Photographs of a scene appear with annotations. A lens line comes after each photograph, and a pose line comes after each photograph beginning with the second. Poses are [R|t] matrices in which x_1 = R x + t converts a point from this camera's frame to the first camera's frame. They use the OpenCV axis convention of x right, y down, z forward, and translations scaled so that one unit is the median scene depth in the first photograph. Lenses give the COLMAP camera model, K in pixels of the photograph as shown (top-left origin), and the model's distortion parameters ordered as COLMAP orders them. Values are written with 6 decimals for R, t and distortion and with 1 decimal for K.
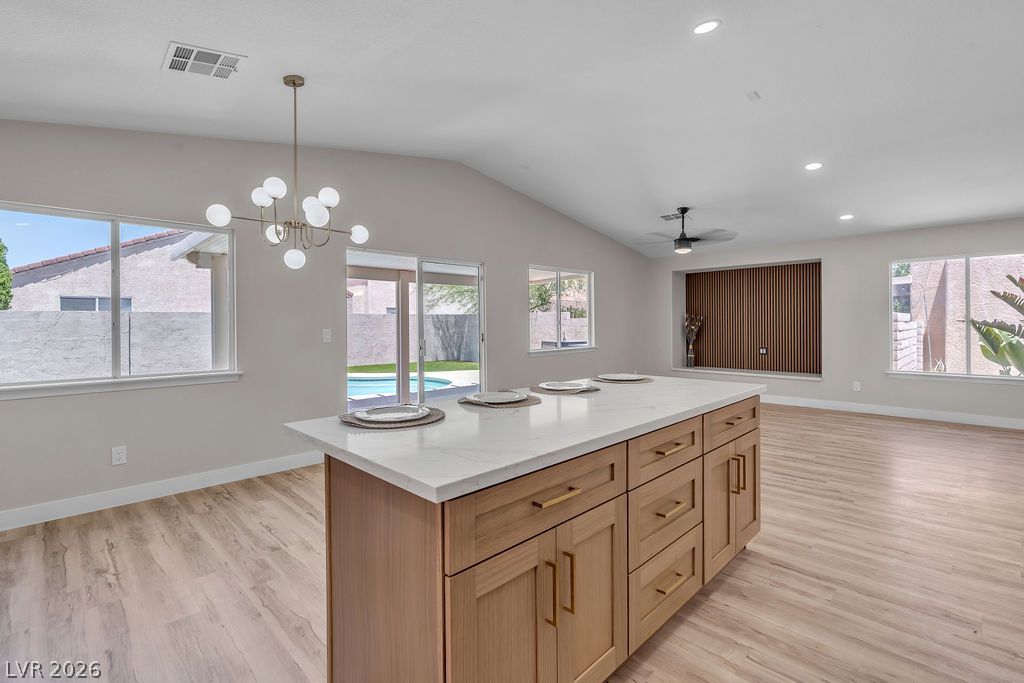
lens RADIAL K [[465.8, 0, 507.1], [0, 465.8, 327.5], [0, 0, 1]] dist [-0.005070, 0.000337]
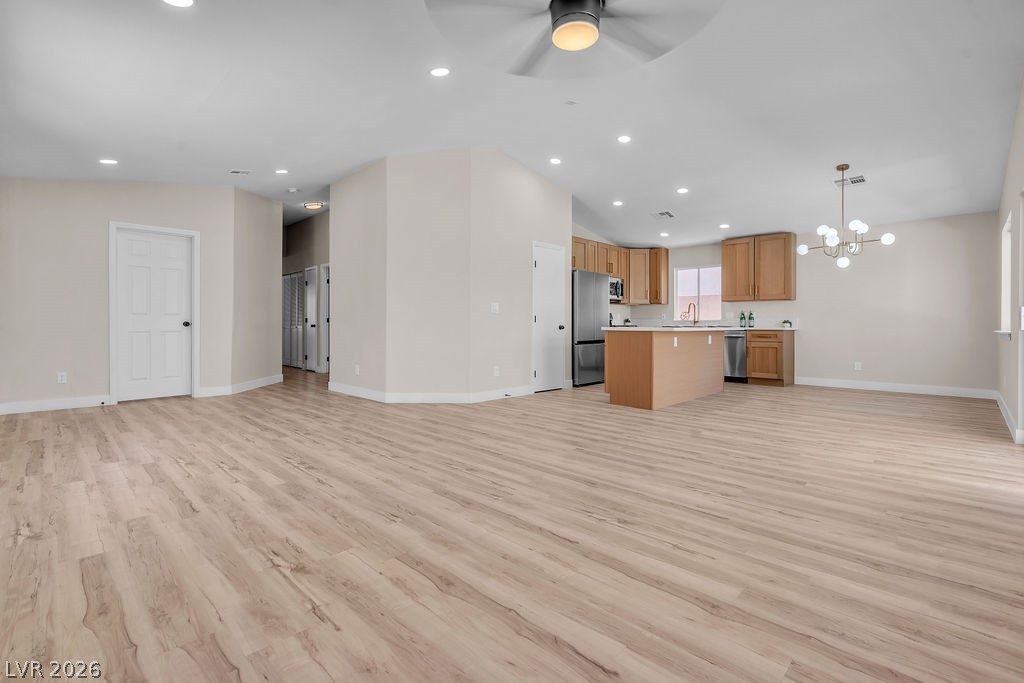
lens RADIAL K [[465.8, 0, 507.1], [0, 465.8, 327.5], [0, 0, 1]] dist [-0.005070, 0.000337]
pose [[-0.999894, 0.004725, -0.013755, 0.329761], [0.004524, 0.999883, 0.014621, 0.029001], [0.013822, 0.014557, -0.999798, 1.018119]]
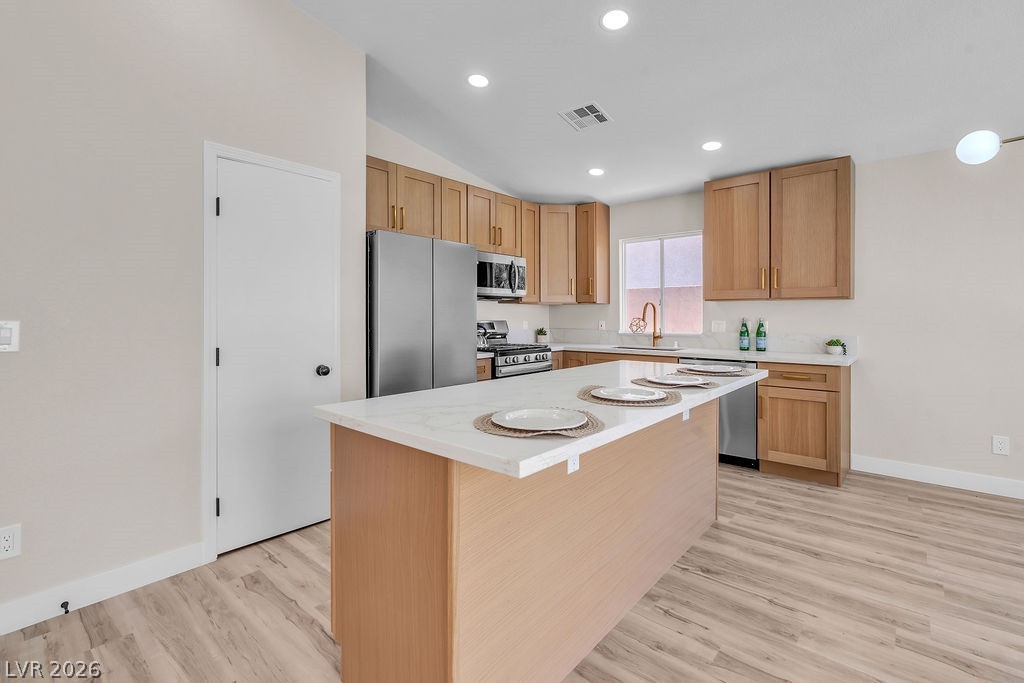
lens RADIAL K [[466.9, 0, 507.8], [0, 466.9, 318.5], [0, 0, 1]] dist [-0.003719, 0.000652]
pose [[-0.997242, 0.008622, -0.073717, 0.109768], [0.007345, 0.999819, 0.017574, -0.001165], [0.073855, 0.016984, -0.997124, 0.522281]]
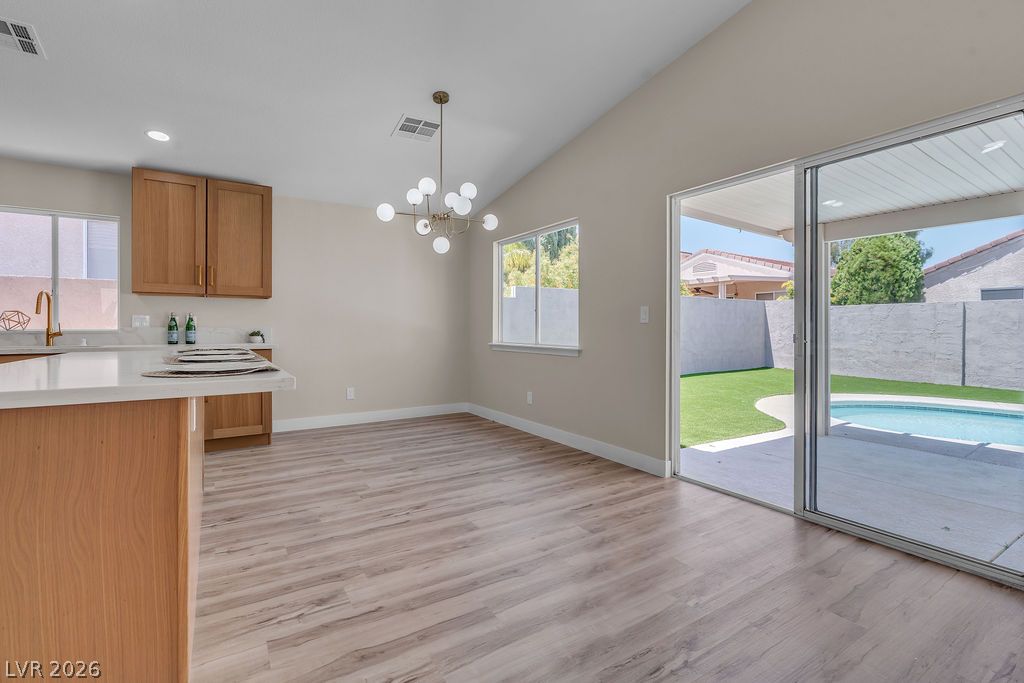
lens RADIAL K [[465.8, 0, 507.1], [0, 465.8, 327.5], [0, 0, 1]] dist [-0.005070, 0.000337]
pose [[-0.215177, 0.004174, -0.976566, 0.243603], [-0.008283, 0.999947, 0.006099, 0.019878], [0.976540, 0.009401, -0.215131, 0.508875]]
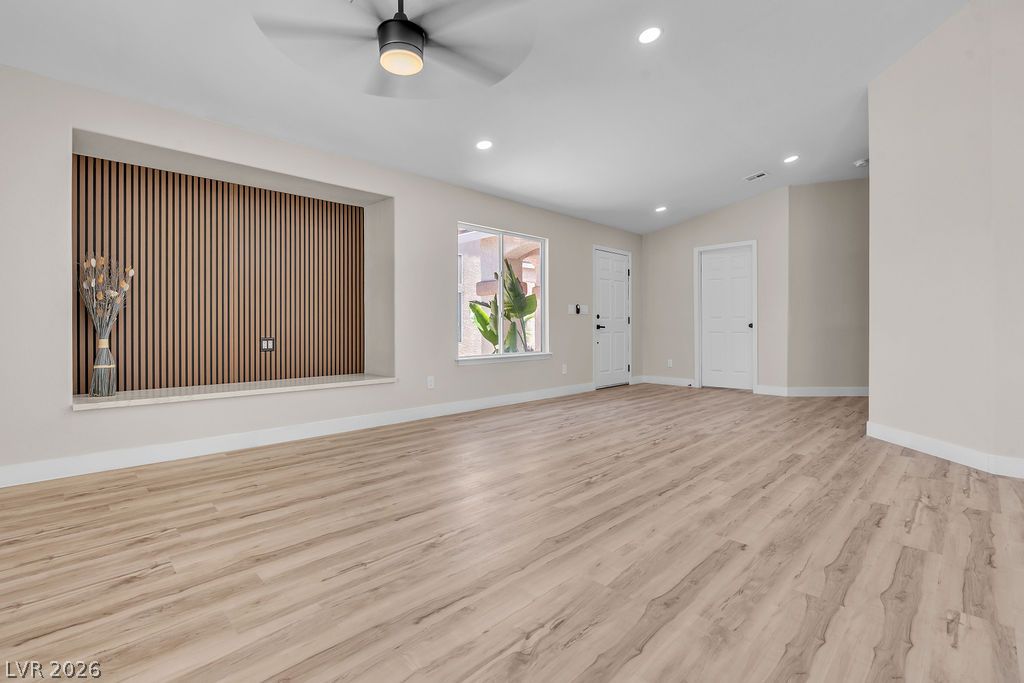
lens RADIAL K [[465.8, 0, 507.1], [0, 465.8, 327.5], [0, 0, 1]] dist [-0.005070, 0.000337]
pose [[0.001539, 0.005526, 0.999984, 0.008533], [0.010098, 0.999934, -0.005541, 0.035602], [-0.999948, 0.010107, 0.001483, 0.700564]]
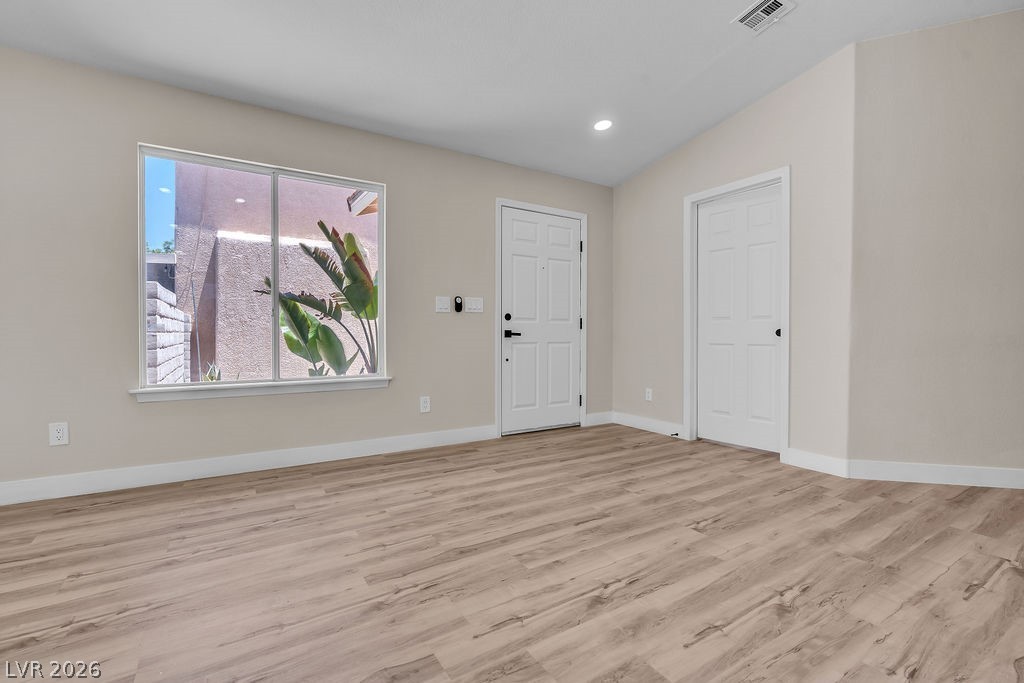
lens RADIAL K [[458.7, 0, 508.9], [0, 458.7, 337.3], [0, 0, 1]] dist [-0.004739, 0.000613]
pose [[0.218620, -0.001195, 0.975809, 0.360244], [0.004350, 0.999991, 0.000250, 0.035426], [-0.975800, 0.004191, 0.218624, 0.423621]]
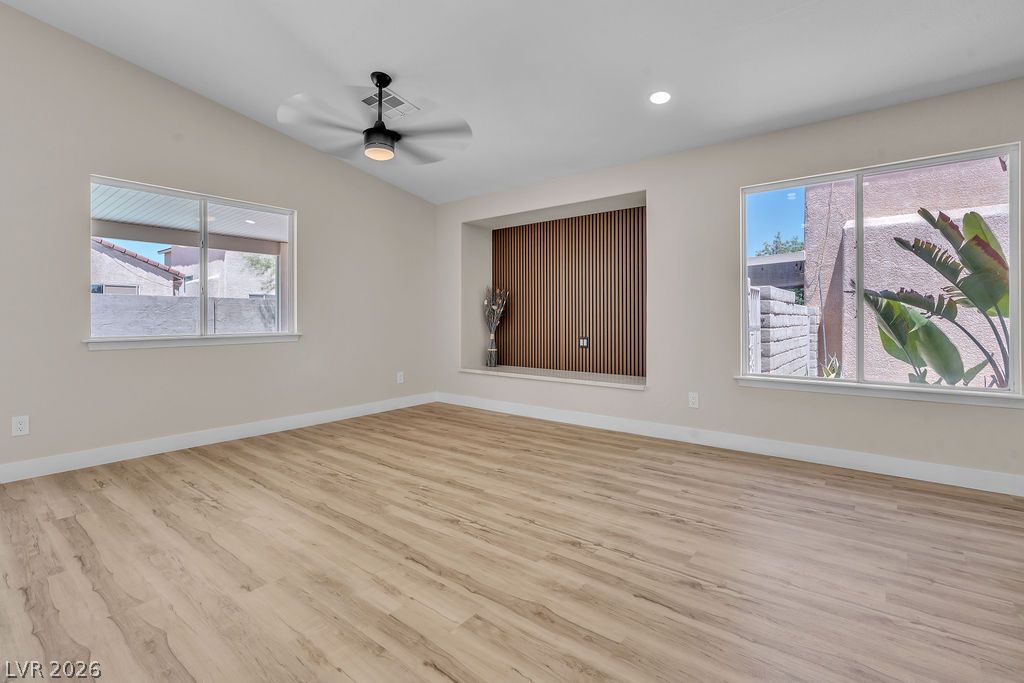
lens RADIAL K [[468.9, 0, 501.6], [0, 468.9, 319.3], [0, 0, 1]] dist [-0.006774, -0.000206]
pose [[0.994049, 0.007434, 0.108680, 0.351686], [-0.006670, 0.999950, -0.007393, 0.022728], [-0.108730, 0.006624, 0.994049, 0.339161]]
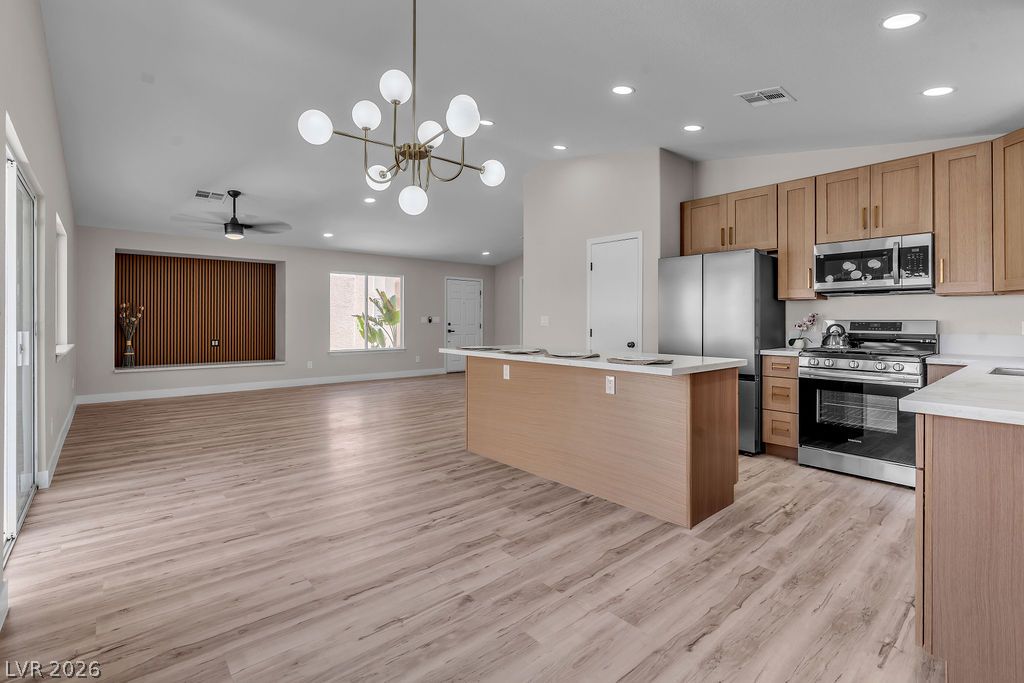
lens RADIAL K [[472.1, 0, 504.9], [0, 472.1, 320.9], [0, 0, 1]] dist [-0.005163, 0.000284]
pose [[0.075175, 0.006013, 0.997152, -0.408159], [0.006510, 0.999958, -0.006521, 0.013180], [-0.997149, 0.006981, 0.075133, 0.289477]]
